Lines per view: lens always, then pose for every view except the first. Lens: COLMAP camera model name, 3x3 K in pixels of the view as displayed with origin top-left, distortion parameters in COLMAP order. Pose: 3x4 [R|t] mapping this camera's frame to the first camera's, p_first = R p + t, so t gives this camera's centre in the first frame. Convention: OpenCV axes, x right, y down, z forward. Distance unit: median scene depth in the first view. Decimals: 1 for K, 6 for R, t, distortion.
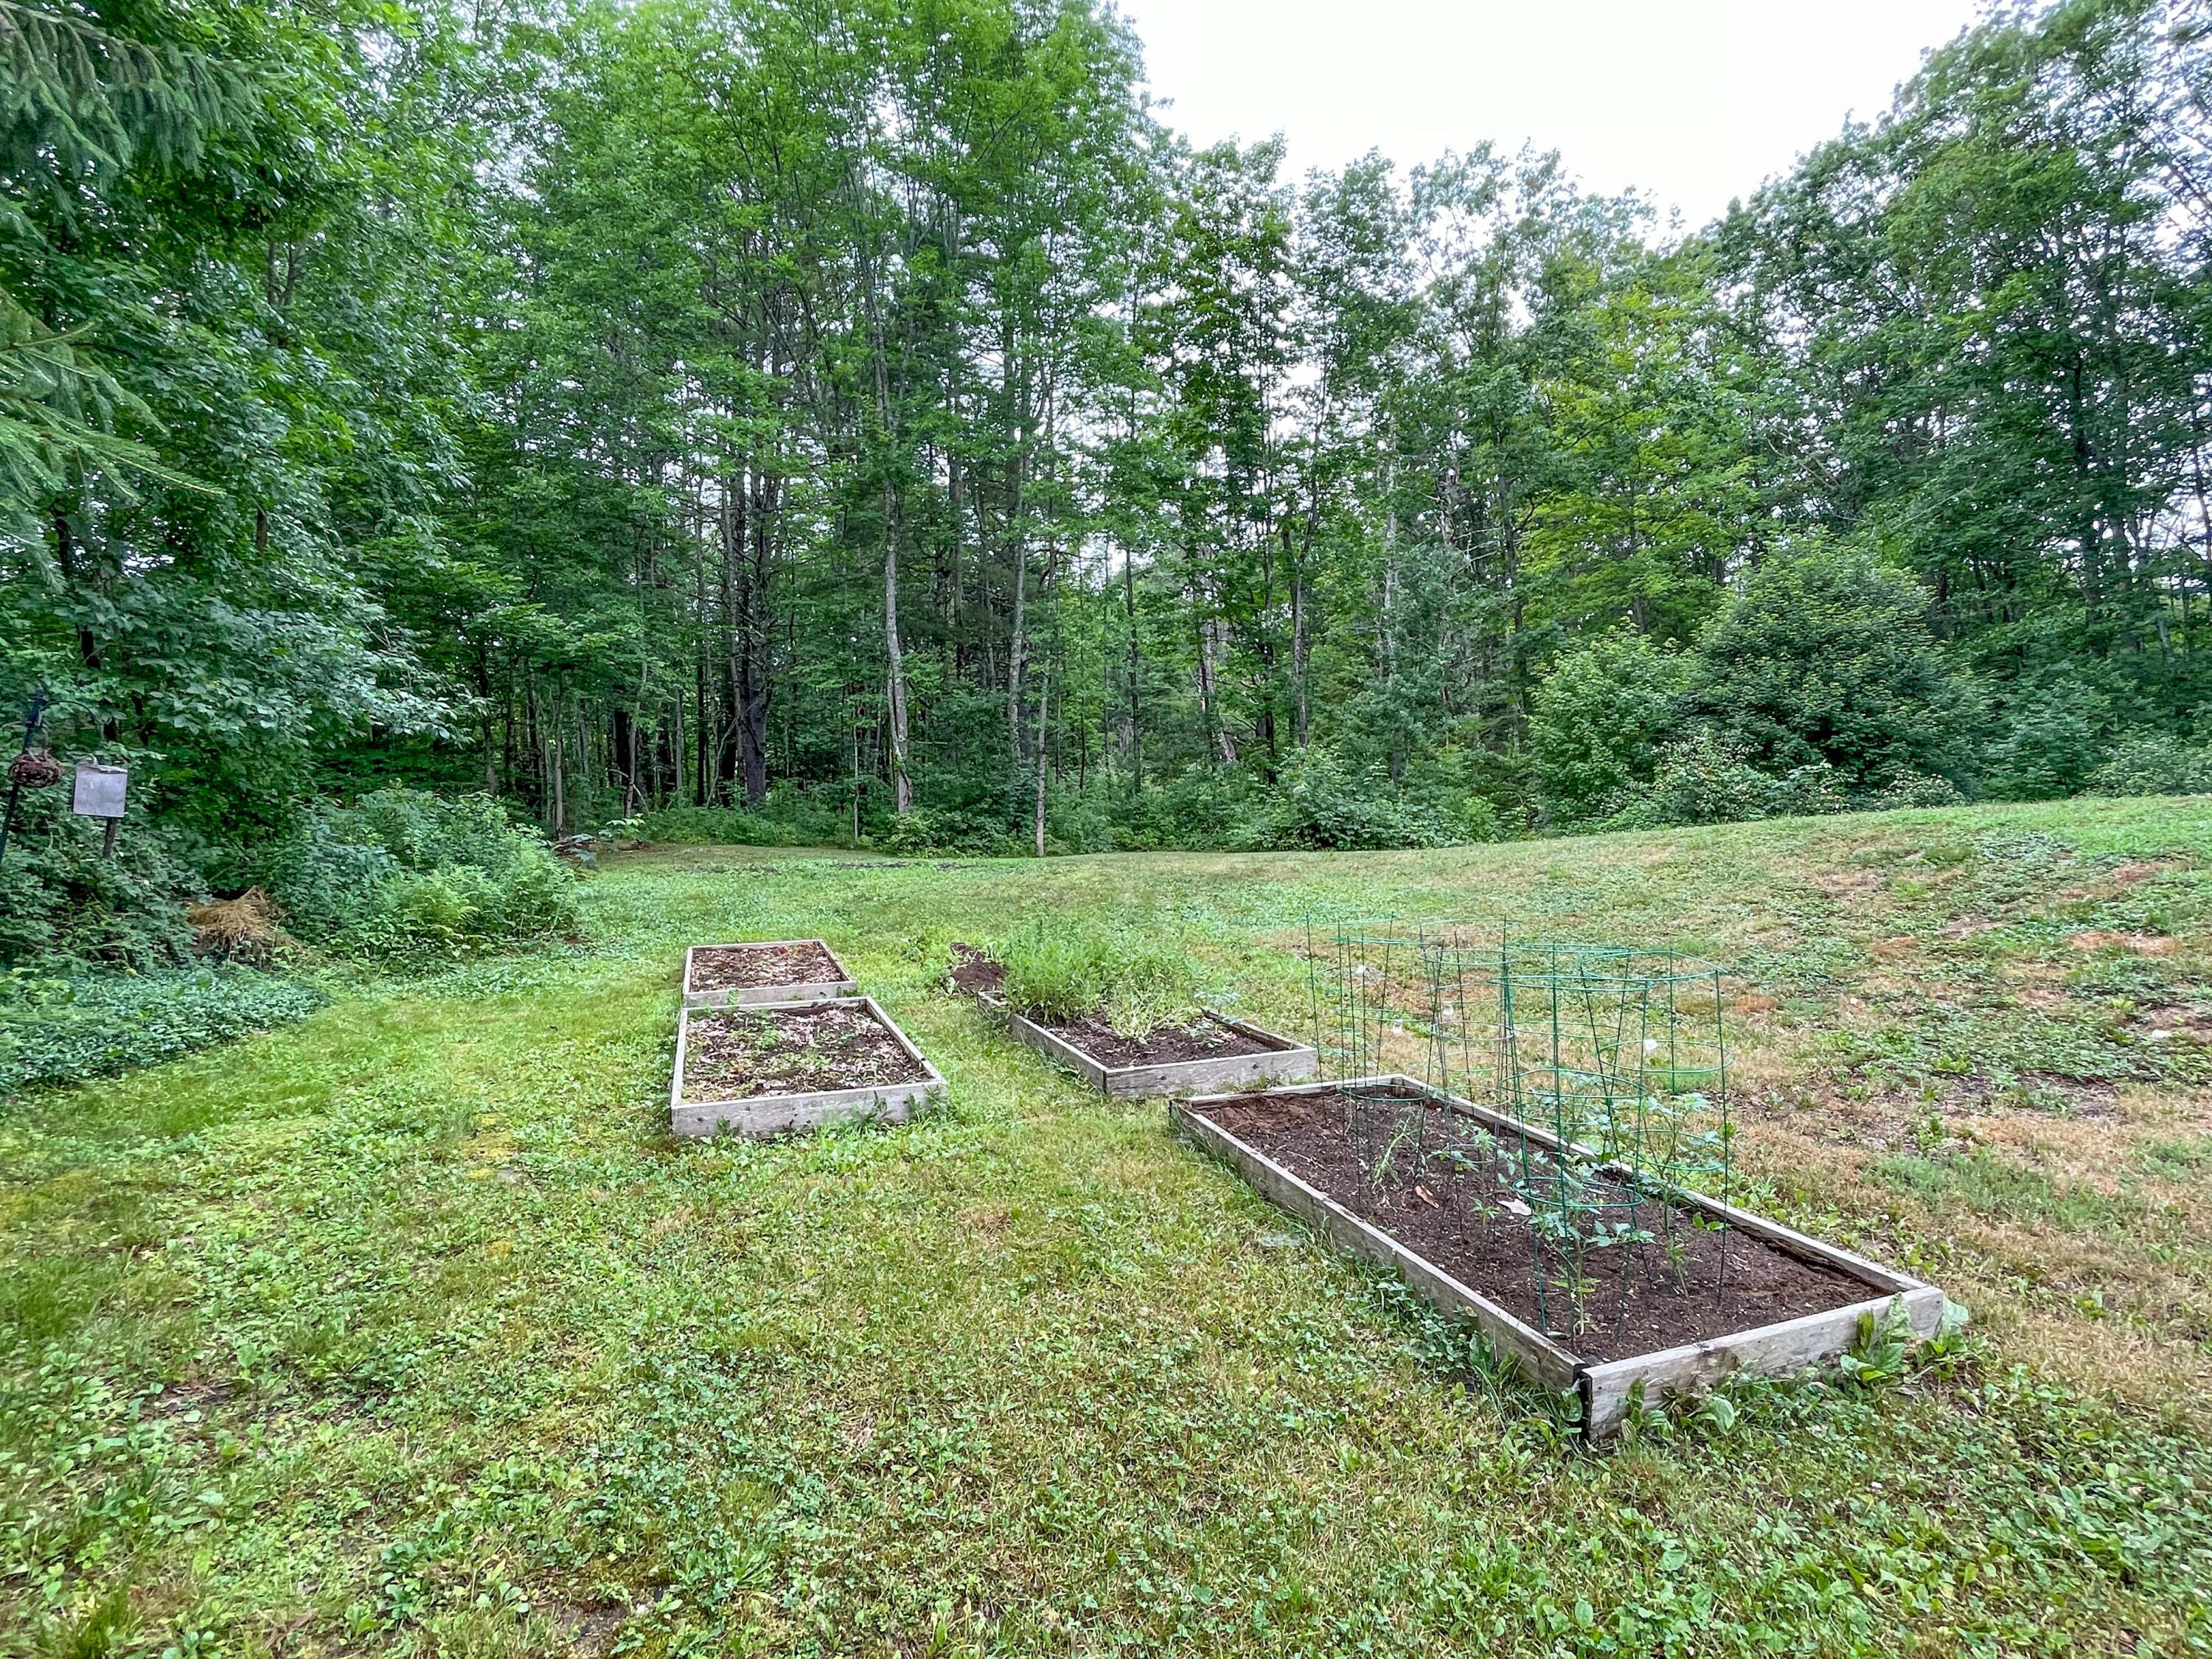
lens RADIAL K [[1067.6, 0, 1106.0], [0, 1067.6, 829.5], [0, 0, 1]] dist [-0.000618, 0.000010]
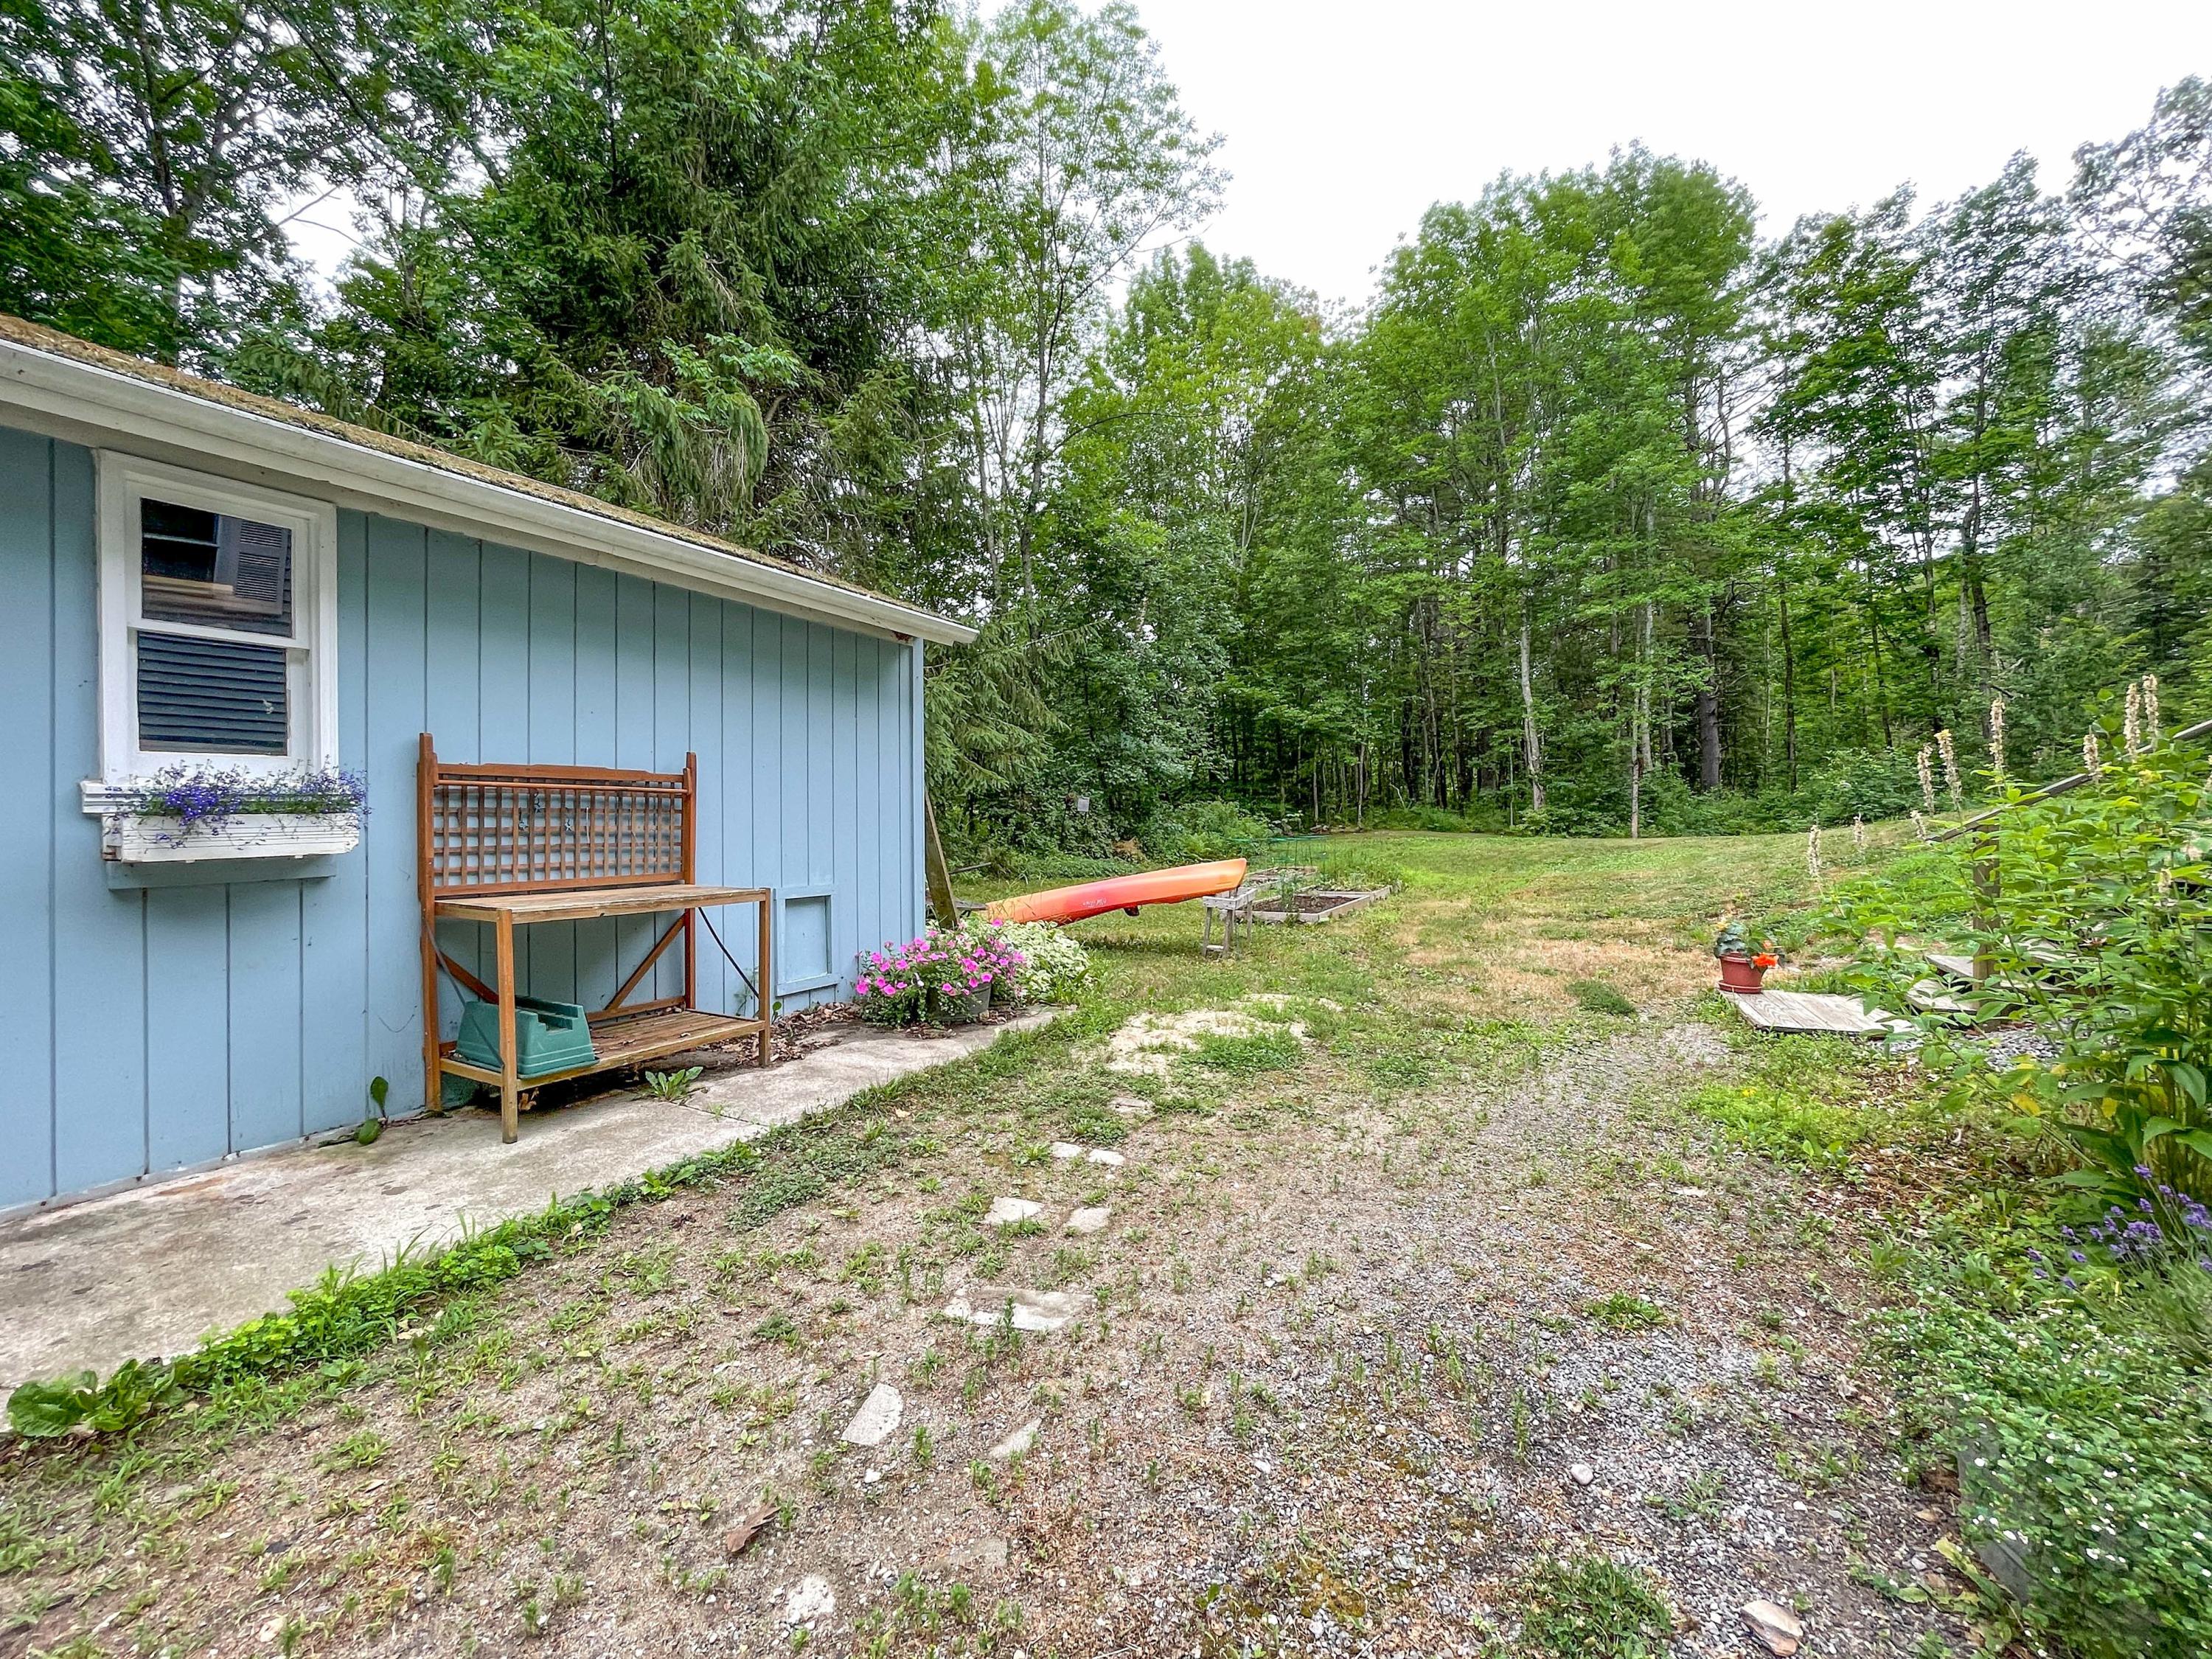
lens RADIAL K [[903.6, 0, 1106.0], [0, 903.6, 829.5], [0, 0, 1]] dist [-0.010258, 0.000084]
pose [[0.637738, 0.007500, -0.770217, 0.382404], [-0.006764, 0.999969, 0.004137, 0.010200], [0.770223, 0.002571, 0.637769, -0.224903]]
